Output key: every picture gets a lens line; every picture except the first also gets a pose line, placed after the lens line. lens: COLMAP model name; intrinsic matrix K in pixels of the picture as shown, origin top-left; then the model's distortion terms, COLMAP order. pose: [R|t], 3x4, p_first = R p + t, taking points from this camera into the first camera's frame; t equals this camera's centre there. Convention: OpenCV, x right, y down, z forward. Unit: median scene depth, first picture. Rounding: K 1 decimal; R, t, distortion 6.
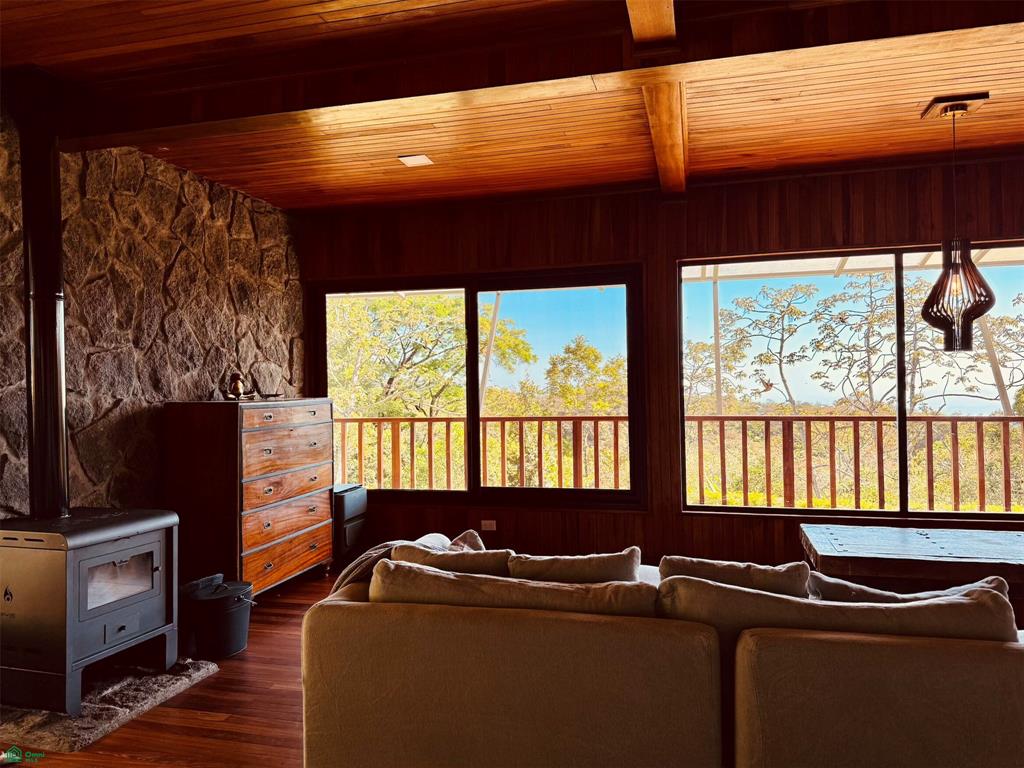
lens RADIAL K [[727.8, 0, 512.8], [0, 727.8, 385.1], [0, 0, 1]] dist [0.025830, -0.011017]
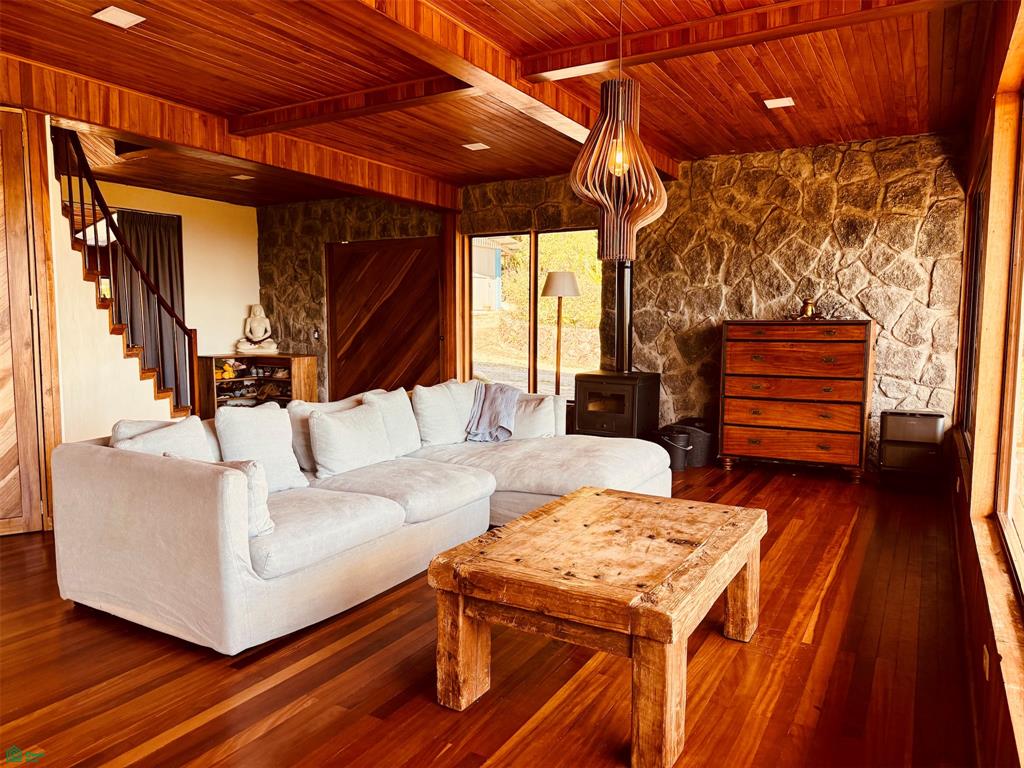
lens RADIAL K [[727.8, 0, 512.3], [0, 727.8, 383.3], [0, 0, 1]] dist [0.025830, -0.011017]
pose [[-0.243048, 0.093585, -0.965489, 1.031846], [0.000182, 0.995339, 0.096433, 0.007821], [0.970014, 0.023263, -0.241933, 0.851284]]
